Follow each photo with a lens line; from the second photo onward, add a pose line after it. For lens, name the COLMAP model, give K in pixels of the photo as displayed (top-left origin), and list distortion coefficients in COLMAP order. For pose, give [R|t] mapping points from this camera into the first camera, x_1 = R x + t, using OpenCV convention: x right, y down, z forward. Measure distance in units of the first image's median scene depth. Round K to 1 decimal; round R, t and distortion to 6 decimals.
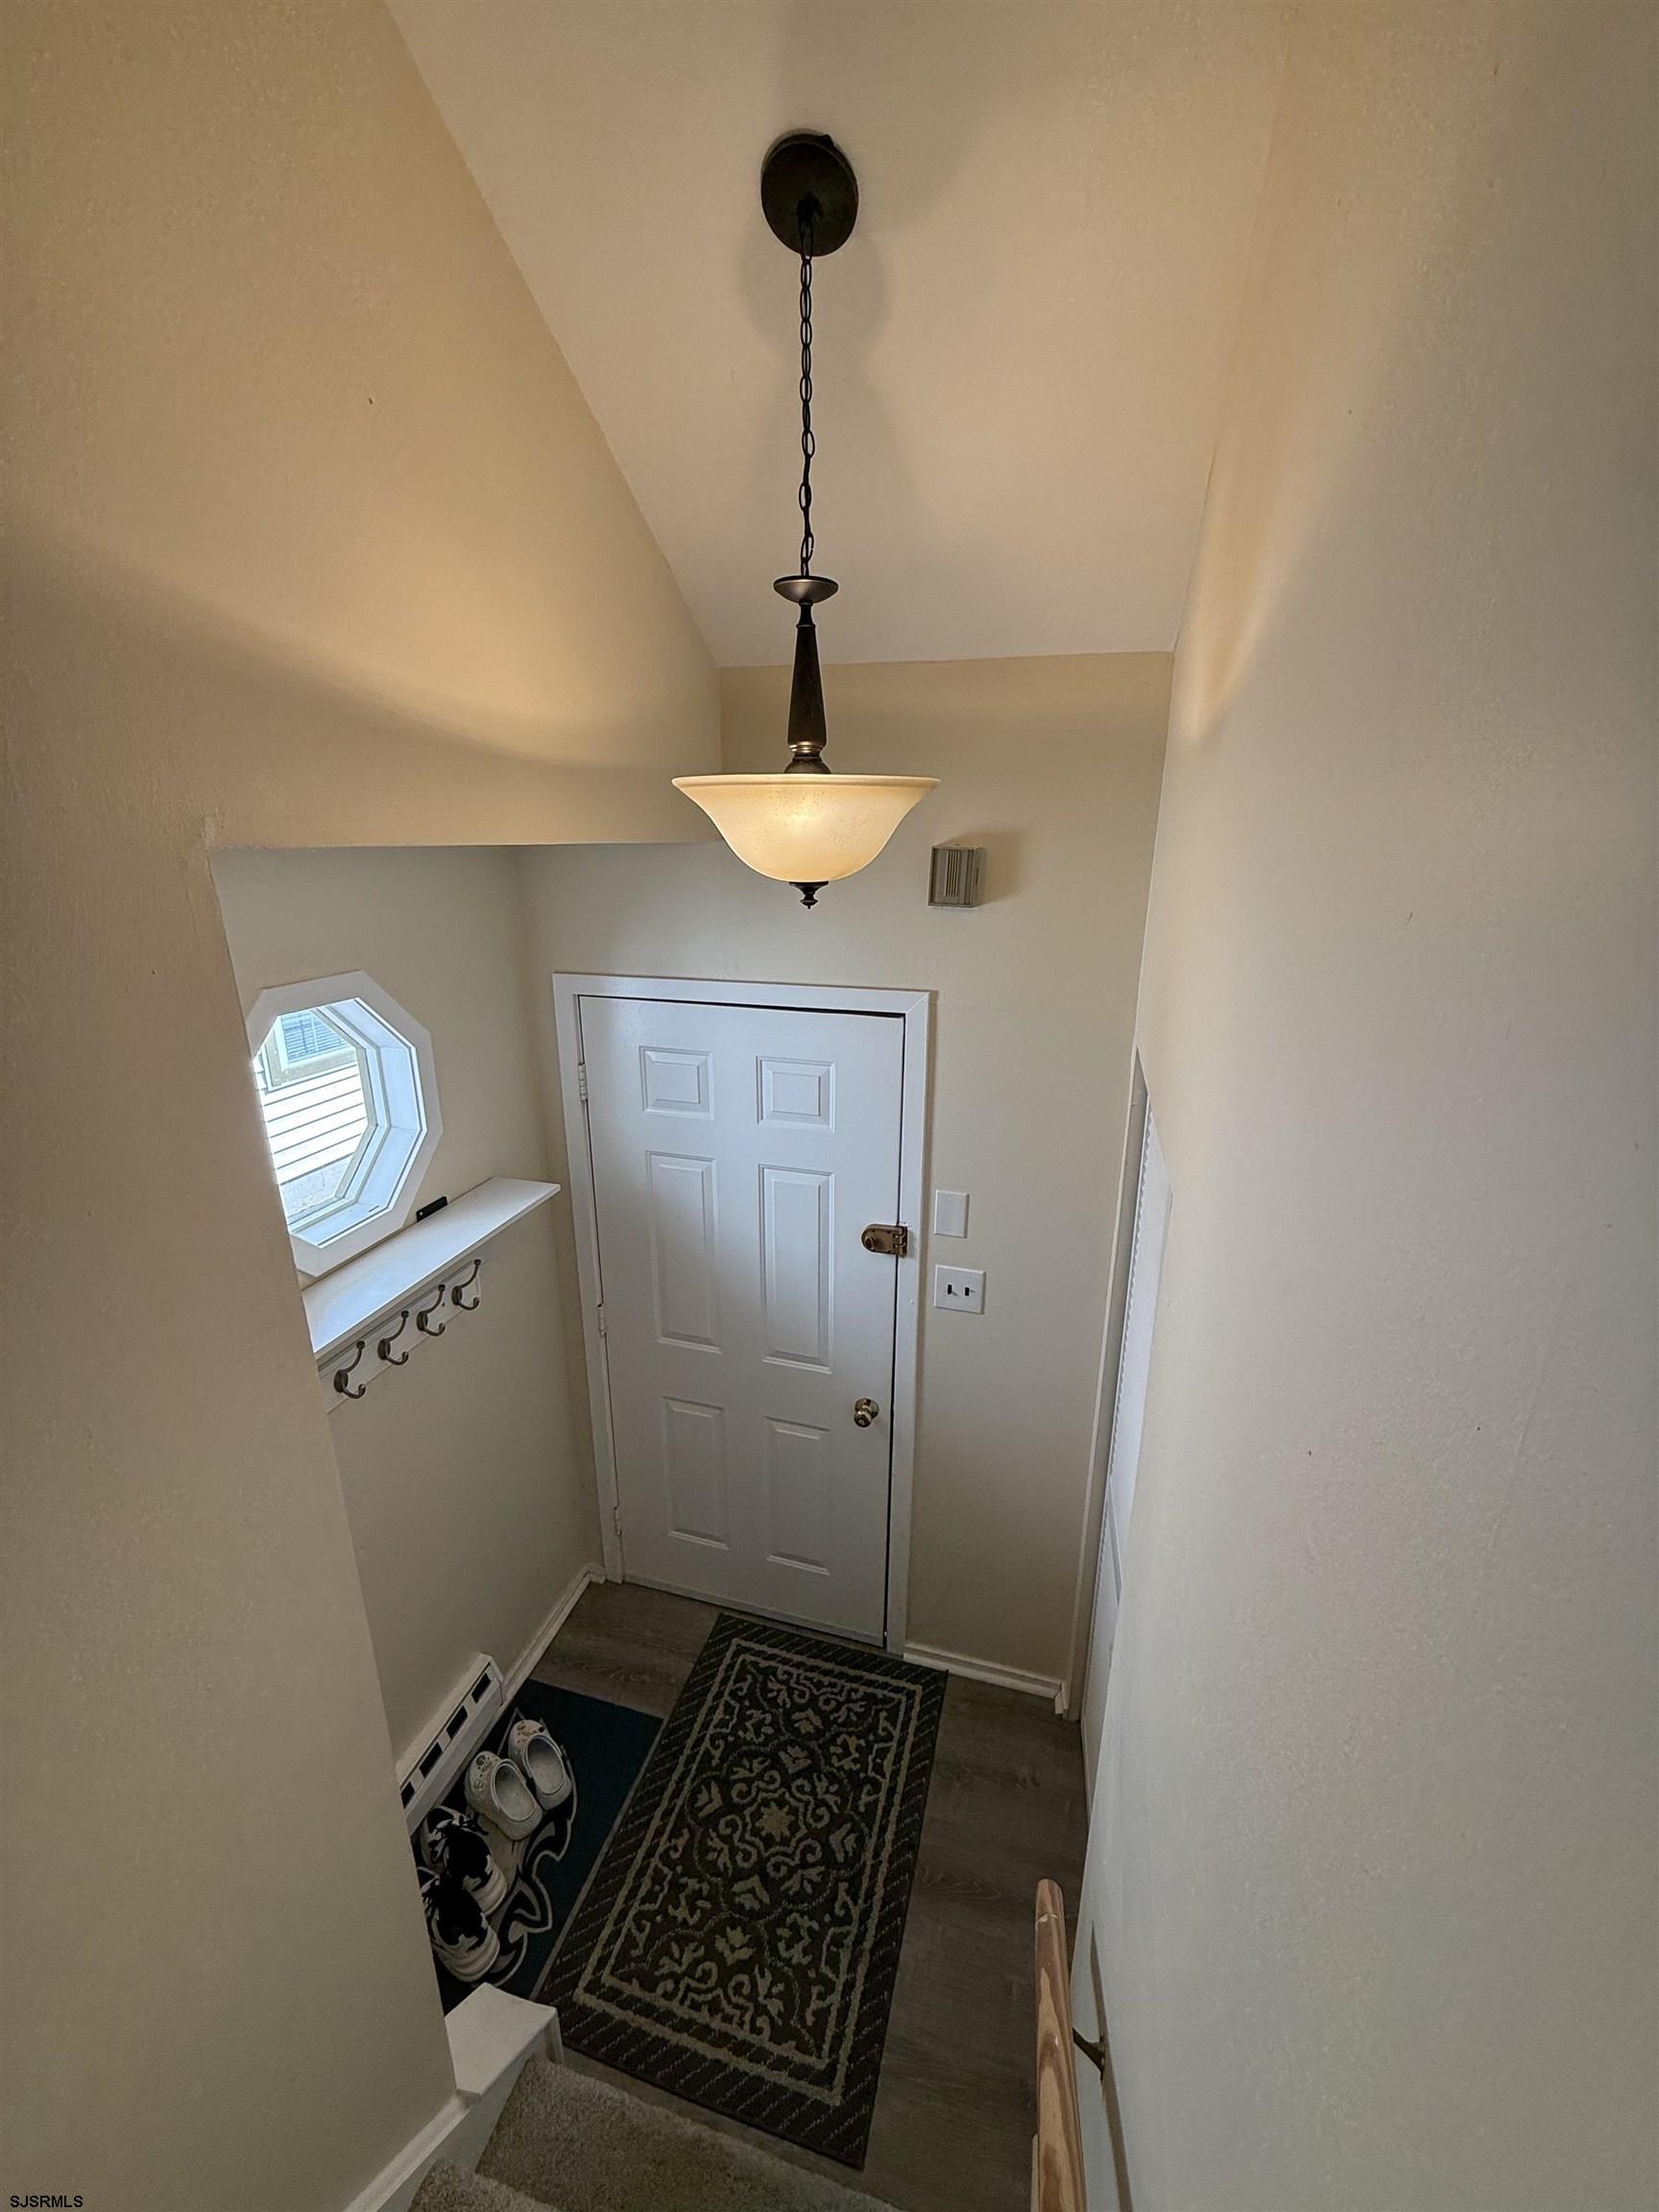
lens RADIAL K [[886.7, 0, 829.5], [0, 886.7, 1106.0], [0, 0, 1]] dist [-0.000689, -0.000022]
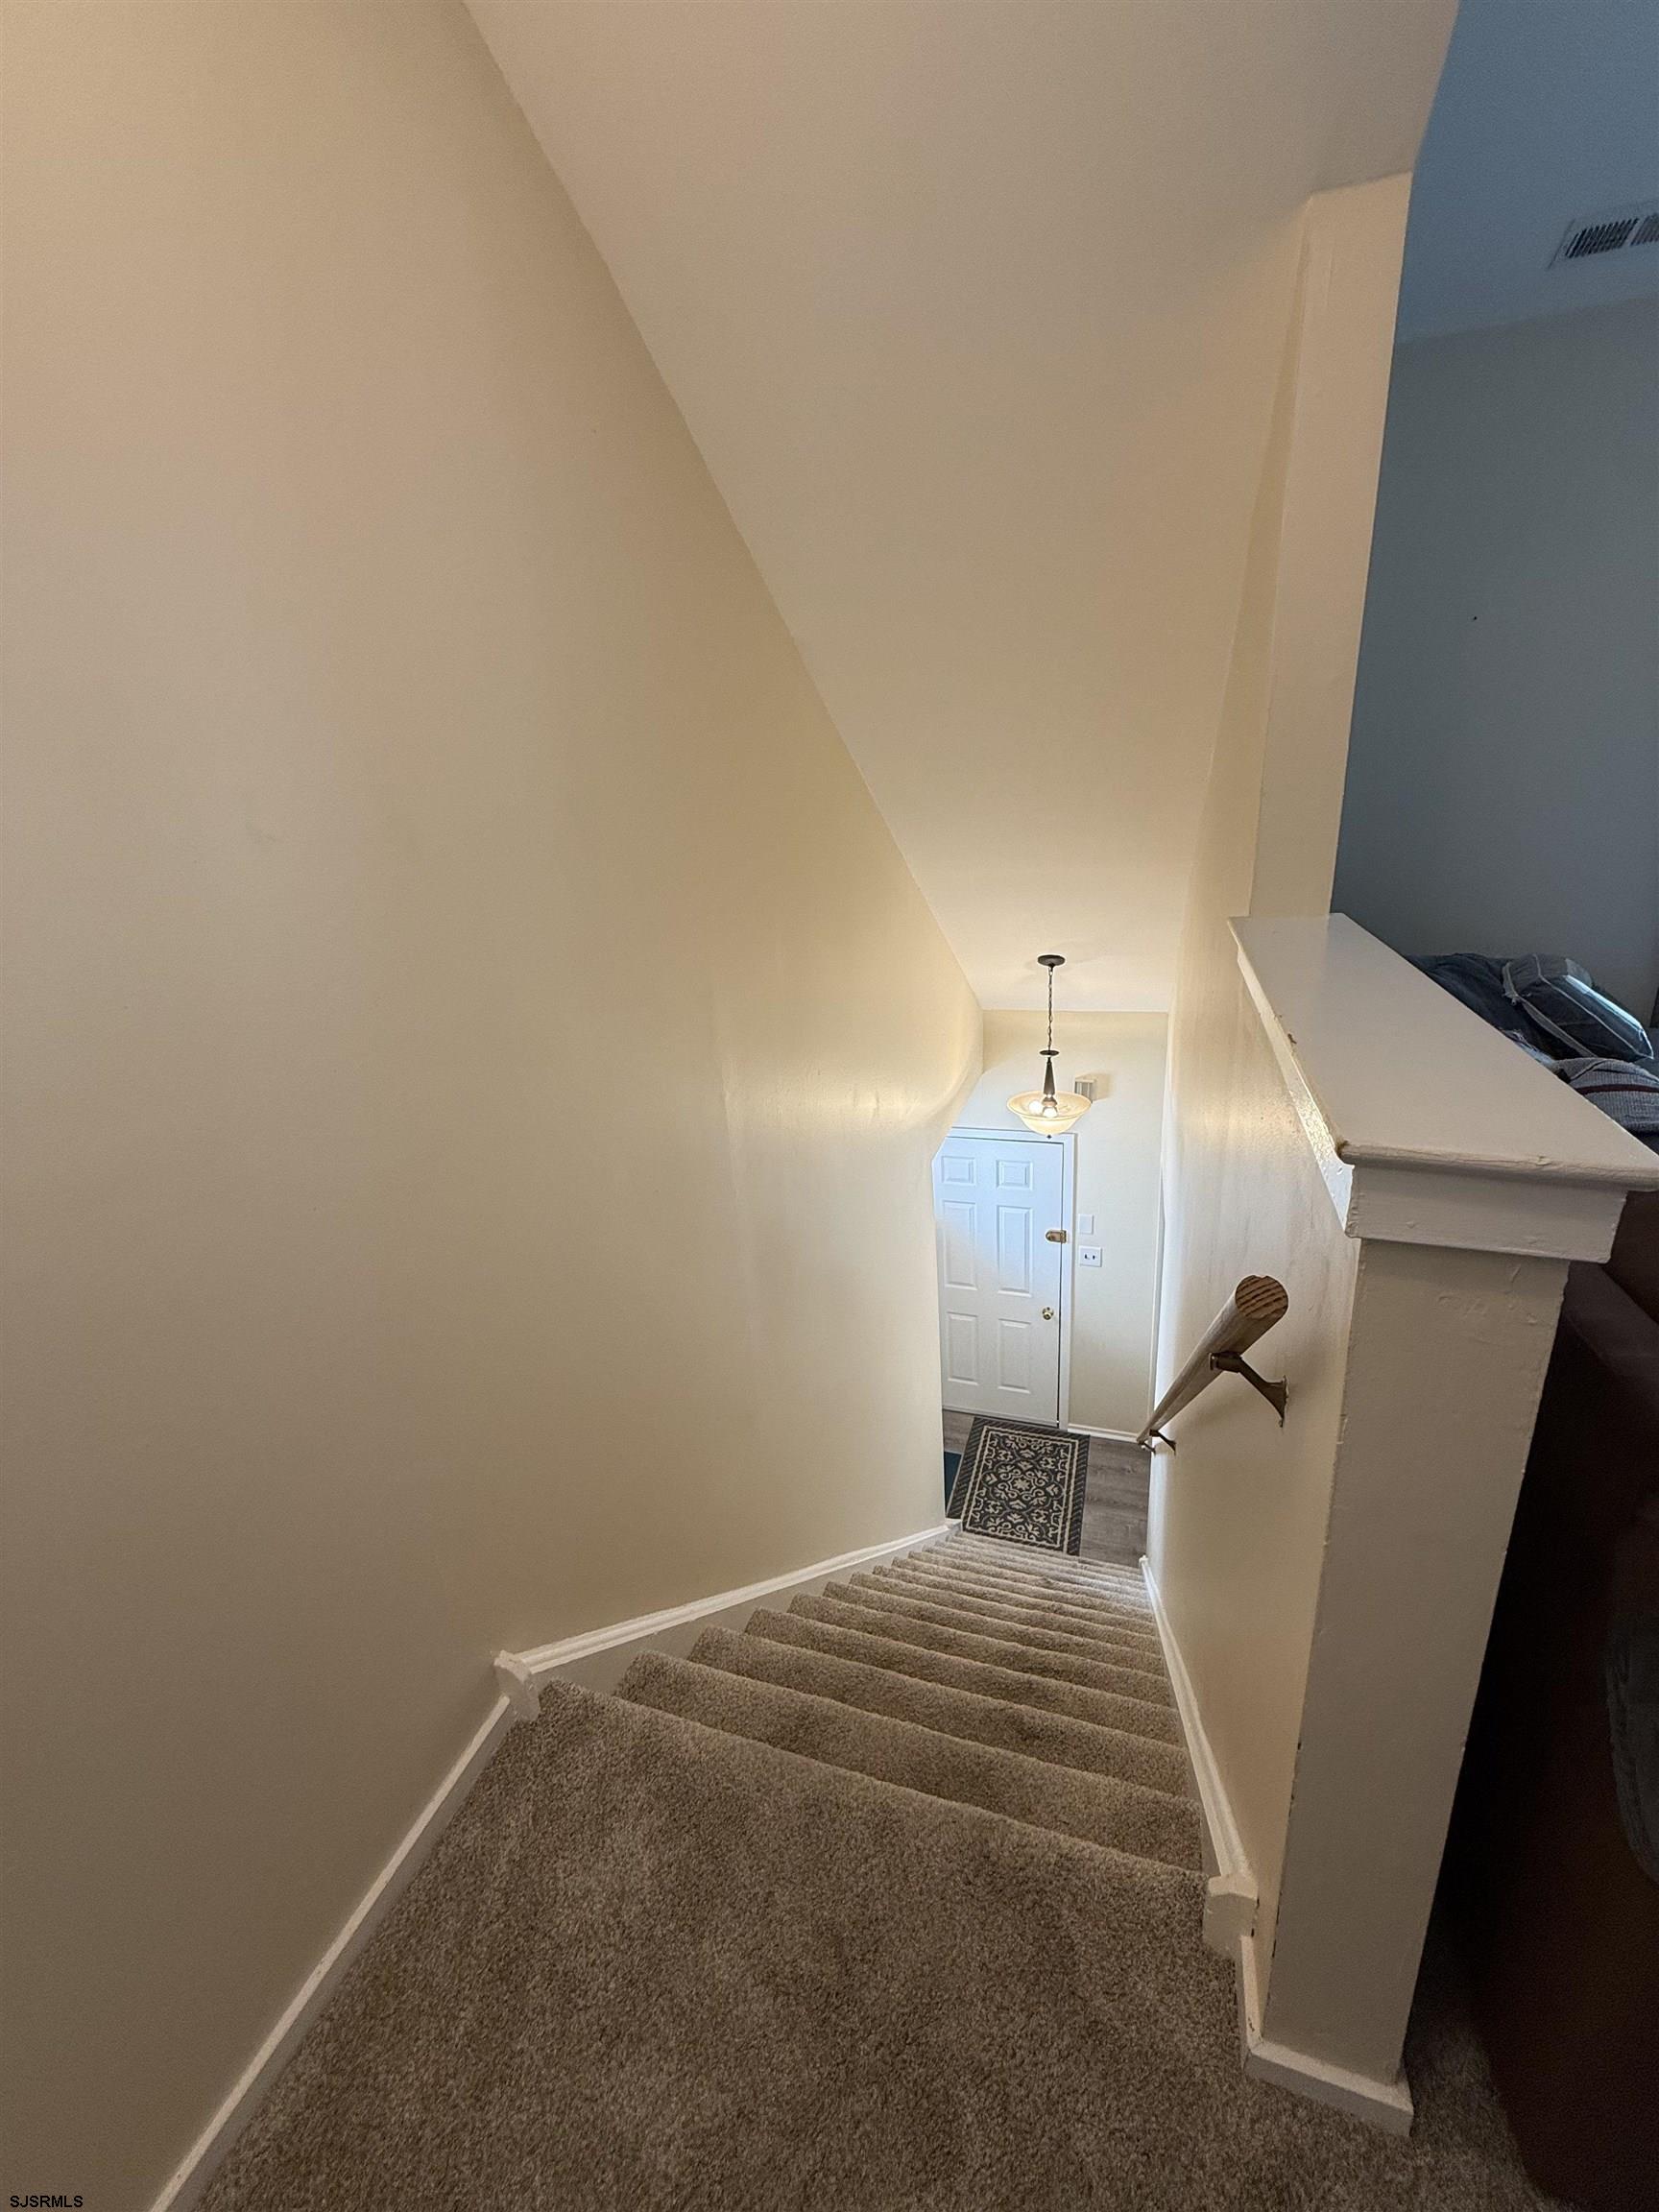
lens RADIAL K [[887.3, 0, 827.3], [0, 887.3, 1088.2], [0, 0, 1]] dist [0.000566, 0.000014]
pose [[0.996355, -0.048220, -0.070362, -0.348584], [0.048333, 0.998831, -0.000108, -0.262207], [0.070285, -0.003293, 0.997522, -1.344576]]
